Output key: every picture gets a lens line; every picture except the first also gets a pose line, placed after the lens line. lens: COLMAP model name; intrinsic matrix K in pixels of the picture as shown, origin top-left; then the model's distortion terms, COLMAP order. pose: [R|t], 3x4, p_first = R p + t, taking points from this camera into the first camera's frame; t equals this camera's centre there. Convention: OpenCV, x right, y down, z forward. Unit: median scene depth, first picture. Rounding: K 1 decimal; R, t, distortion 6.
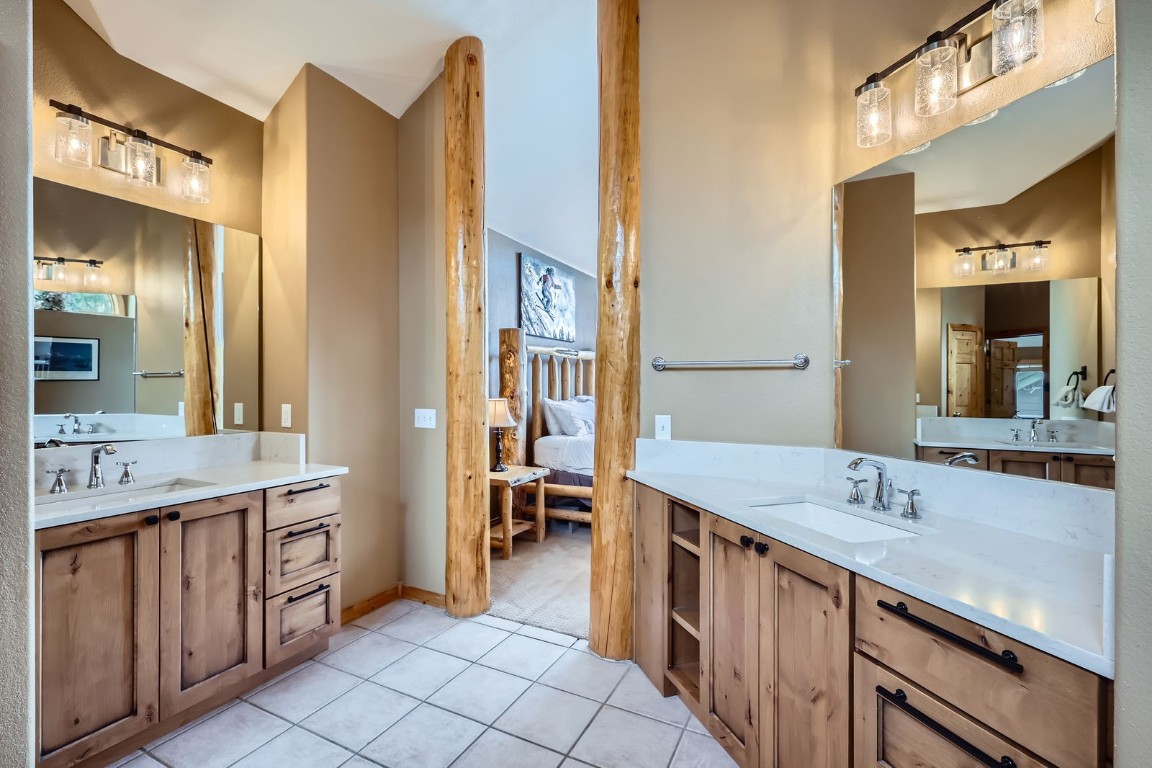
lens RADIAL K [[515.0, 0, 576.0], [0, 515.0, 384.0], [0, 0, 1]] dist [-0.000173, 0.000003]
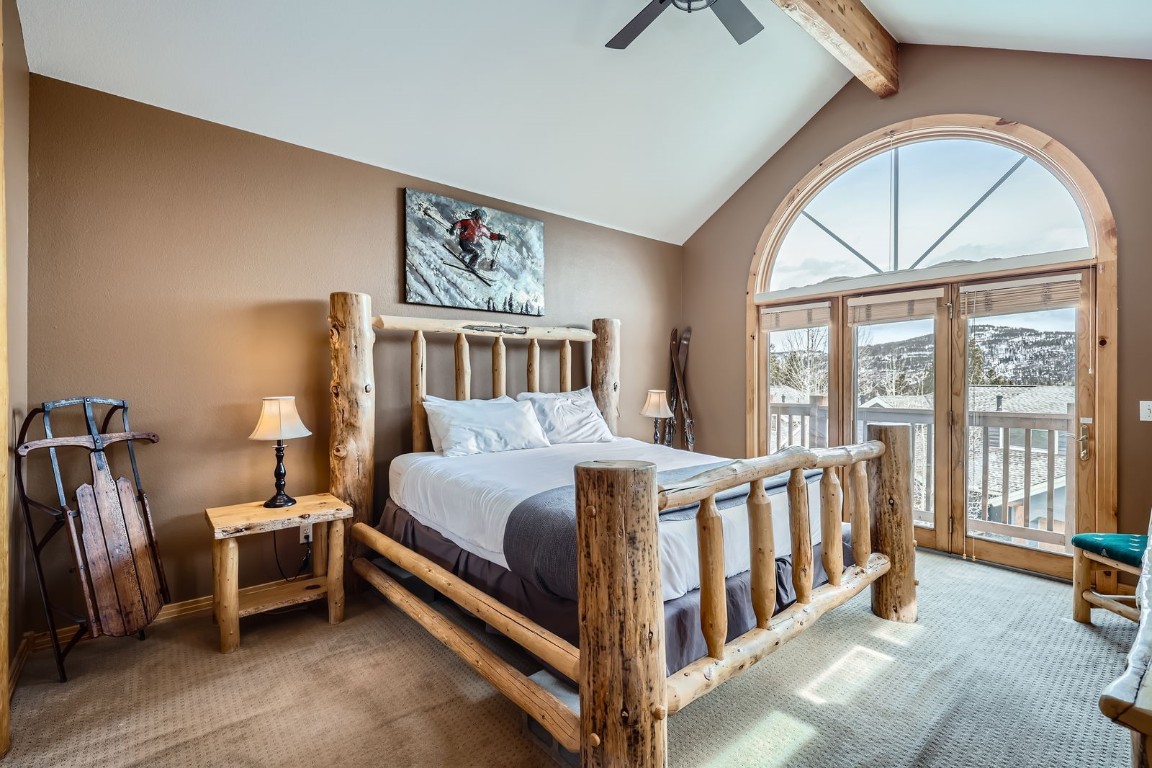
lens RADIAL K [[526.3, 0, 575.6], [0, 526.3, 371.7], [0, 0, 1]] dist [0.000389, 0.000041]
pose [[0.920606, -0.002970, -0.390482, 0.369562], [-0.000085, 0.999970, -0.007806, 0.001181], [0.390493, 0.007220, 0.920578, 0.412628]]
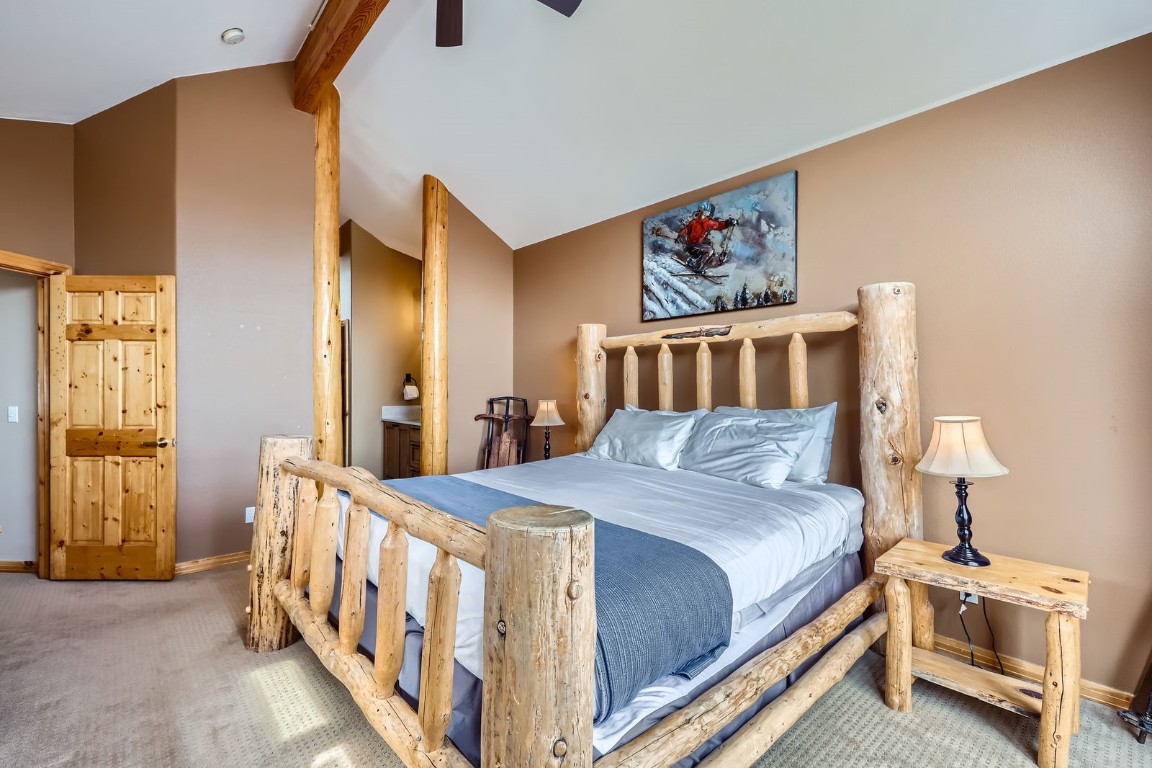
lens RADIAL K [[515.0, 0, 576.0], [0, 515.0, 384.0], [0, 0, 1]] dist [-0.000173, 0.000003]
pose [[-0.379482, -0.003756, -0.925192, 0.633464], [0.003152, 0.999981, -0.005352, 0.001527], [0.925194, -0.004947, -0.379462, 1.151020]]
